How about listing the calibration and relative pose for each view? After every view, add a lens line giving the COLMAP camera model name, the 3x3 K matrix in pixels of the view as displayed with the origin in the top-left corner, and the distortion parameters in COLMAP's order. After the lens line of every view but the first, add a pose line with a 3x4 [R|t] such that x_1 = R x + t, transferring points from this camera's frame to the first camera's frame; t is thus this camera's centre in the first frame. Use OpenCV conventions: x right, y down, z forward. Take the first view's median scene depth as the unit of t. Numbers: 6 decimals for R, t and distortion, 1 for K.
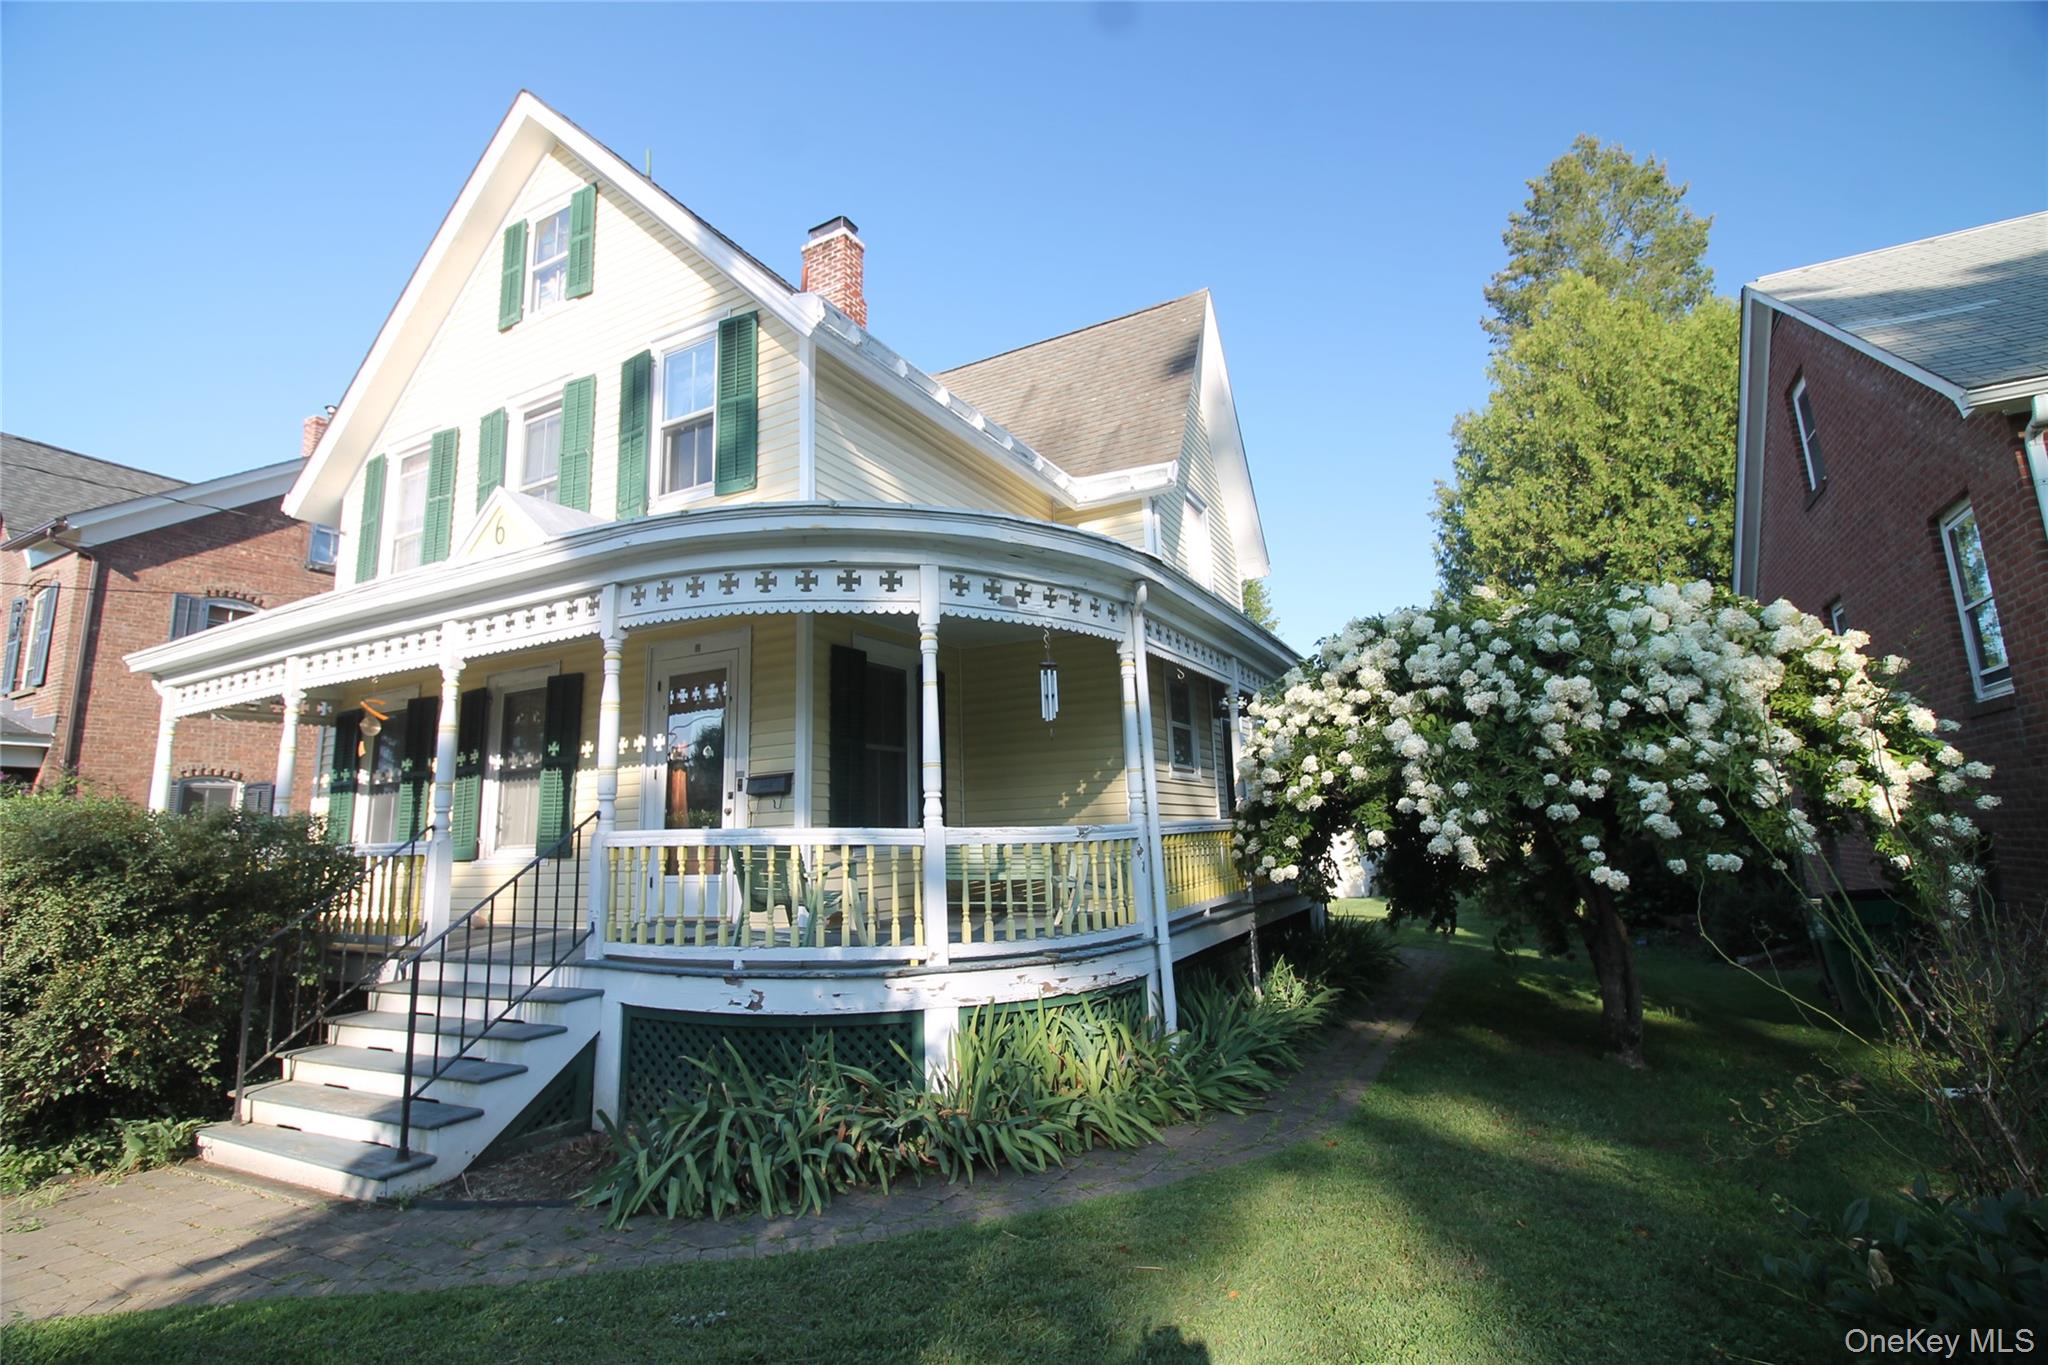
lens RADIAL K [[958.6, 0, 1022.0], [0, 958.6, 654.3], [0, 0, 1]] dist [0.002638, -0.015804]
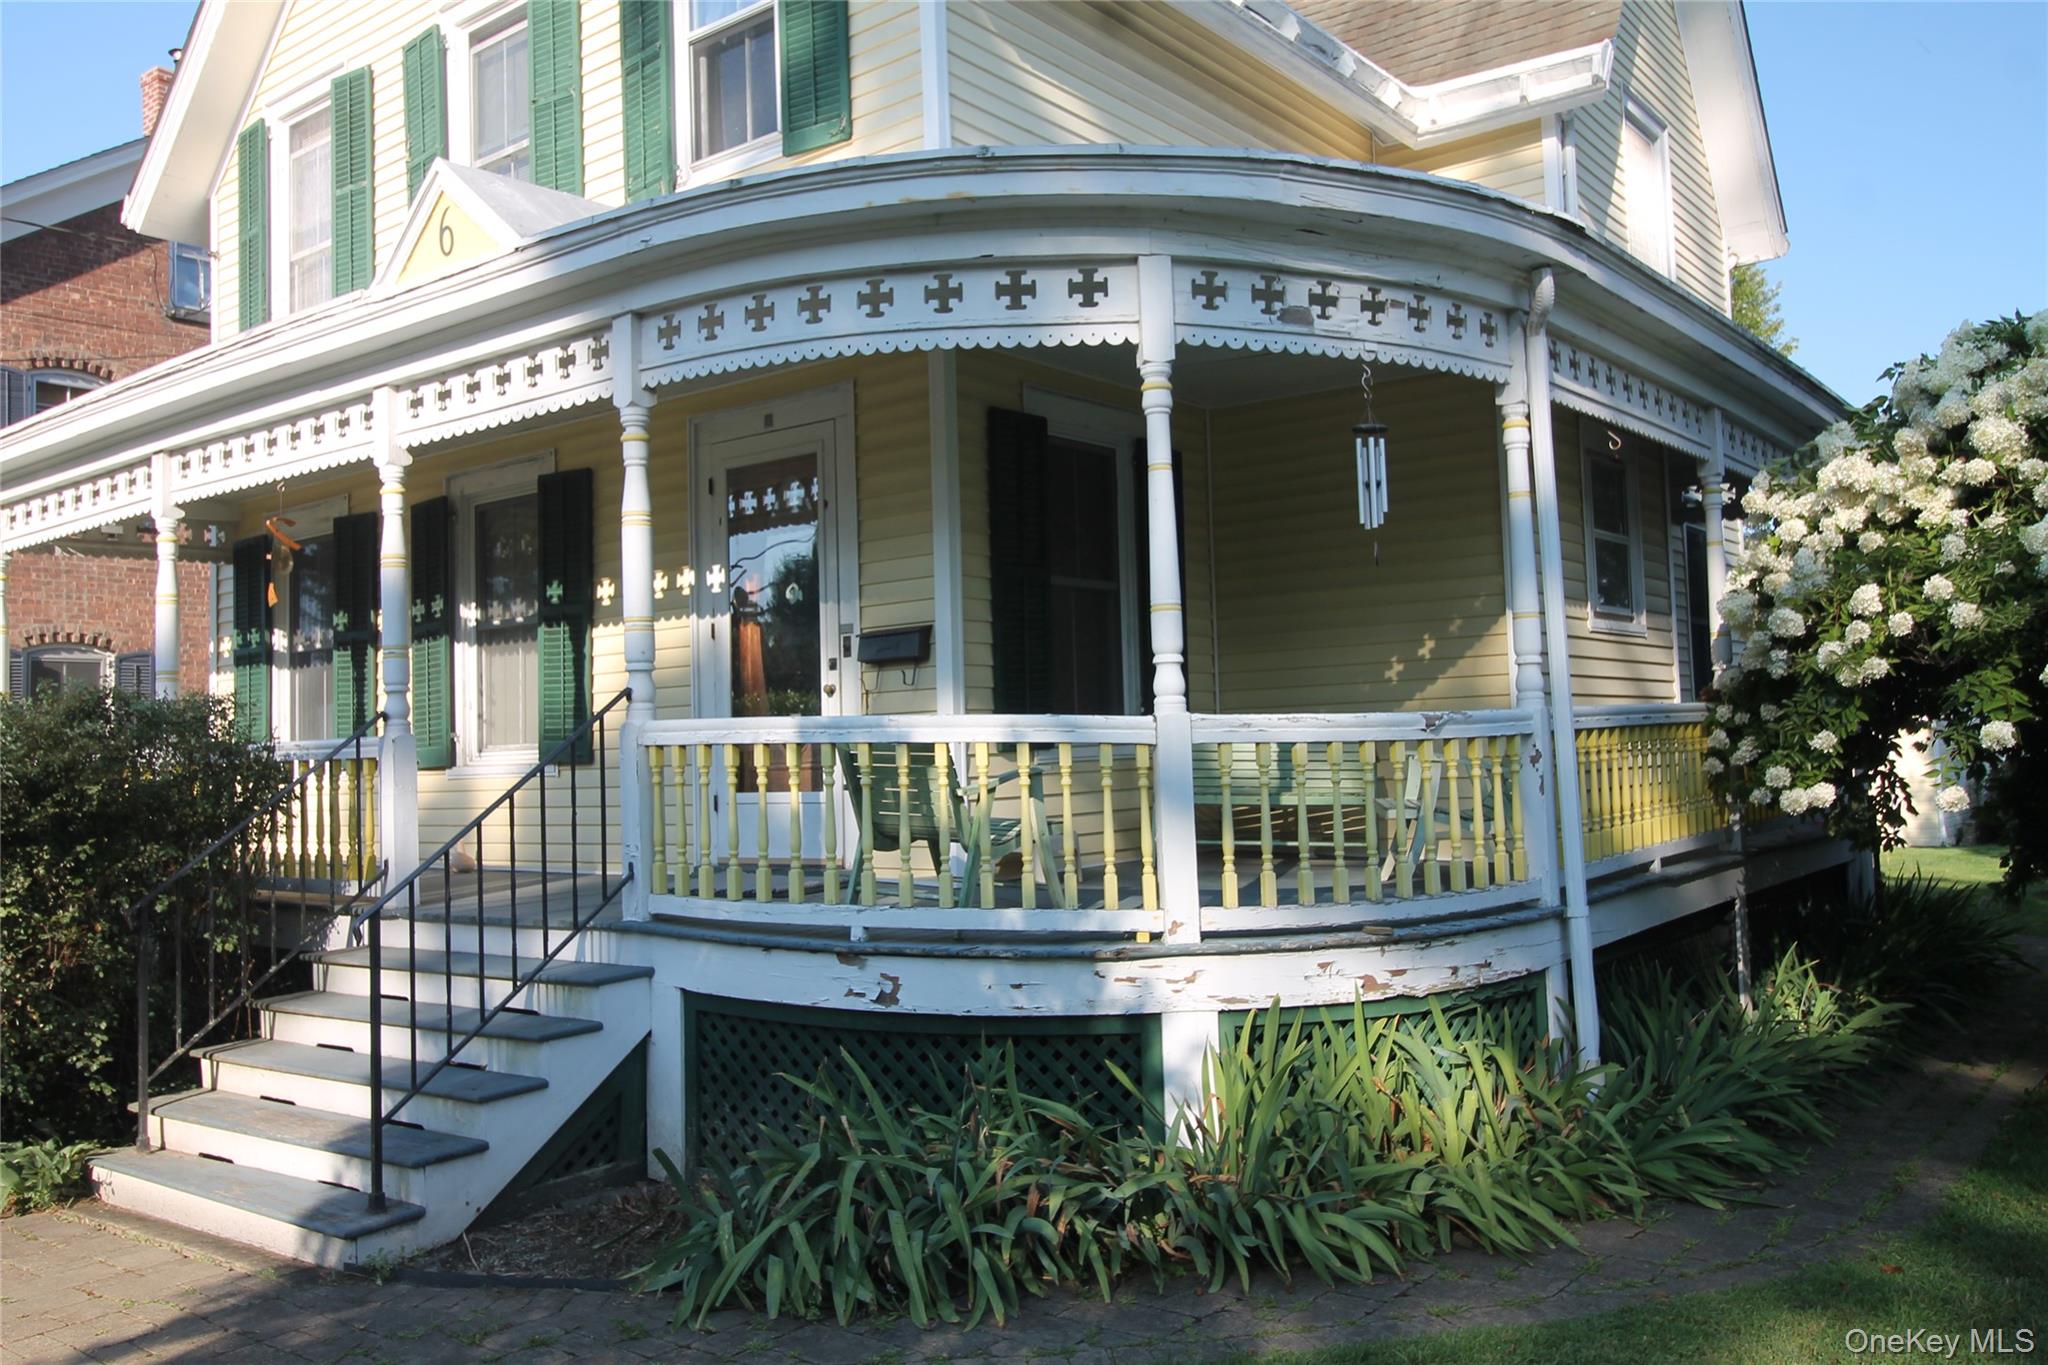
lens RADIAL K [[1630.1, 0, 1020.1], [0, 1630.1, 650.9], [0, 0, 1]] dist [0.015914, -0.010796]
pose [[0.984451, -0.006577, -0.175534, -0.007130], [0.030141, 0.990802, 0.131917, 0.007572], [0.173052, -0.135156, 0.975595, 0.017400]]
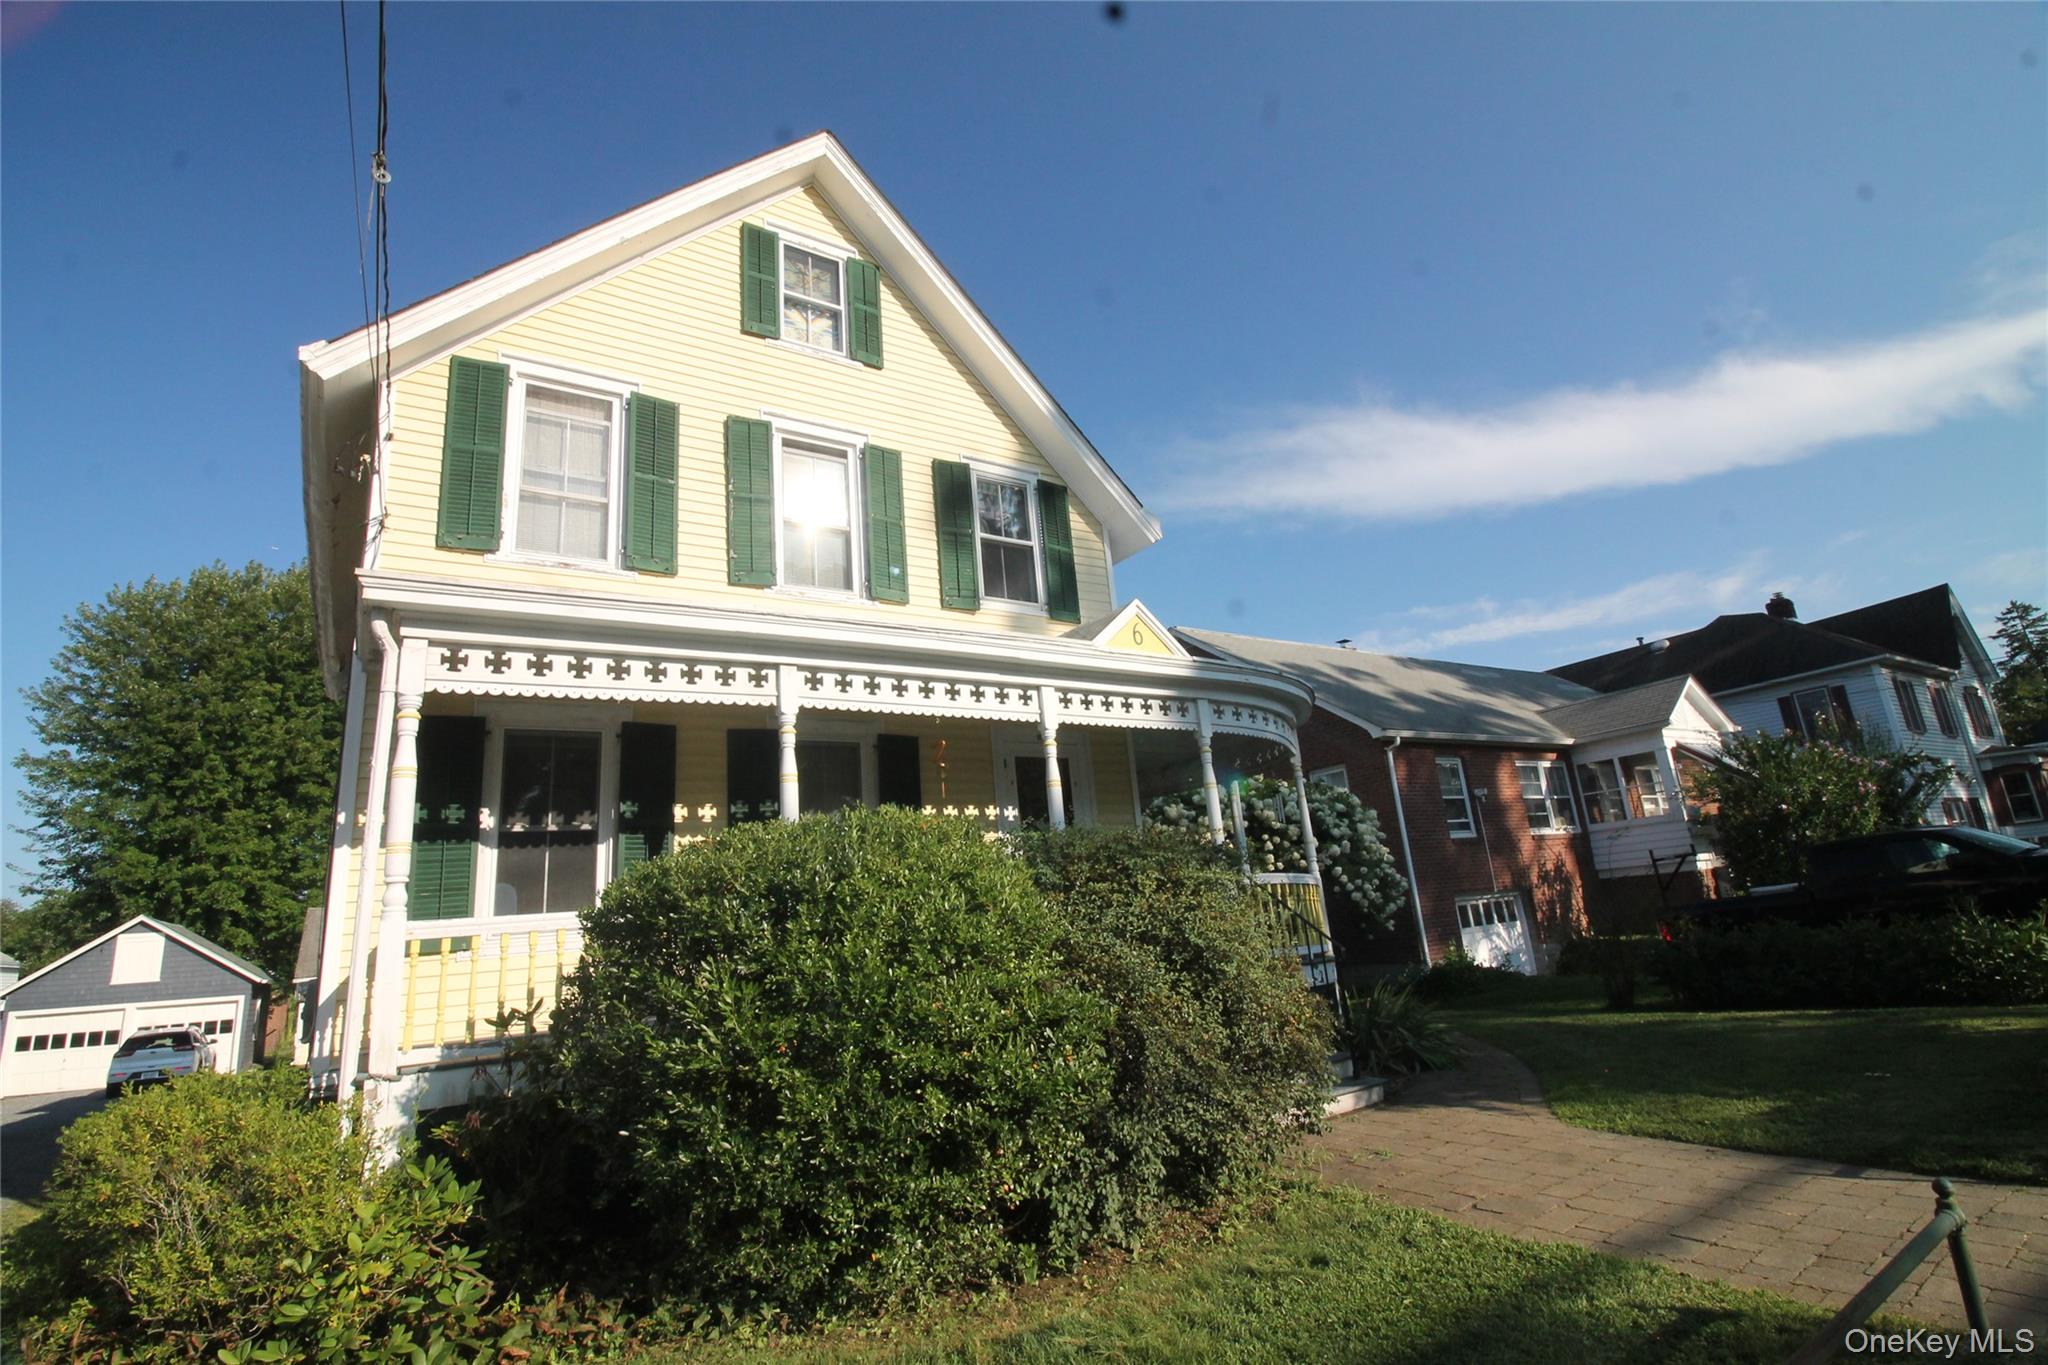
lens RADIAL K [[959.2, 0, 1025.8], [0, 959.2, 667.5], [0, 0, 1]] dist [0.002355, -0.015112]
pose [[0.480723, 0.225318, 0.847430, -1.701609], [-0.103203, 0.974244, -0.200492, 0.185623], [-0.870778, 0.008924, 0.491595, 0.511922]]
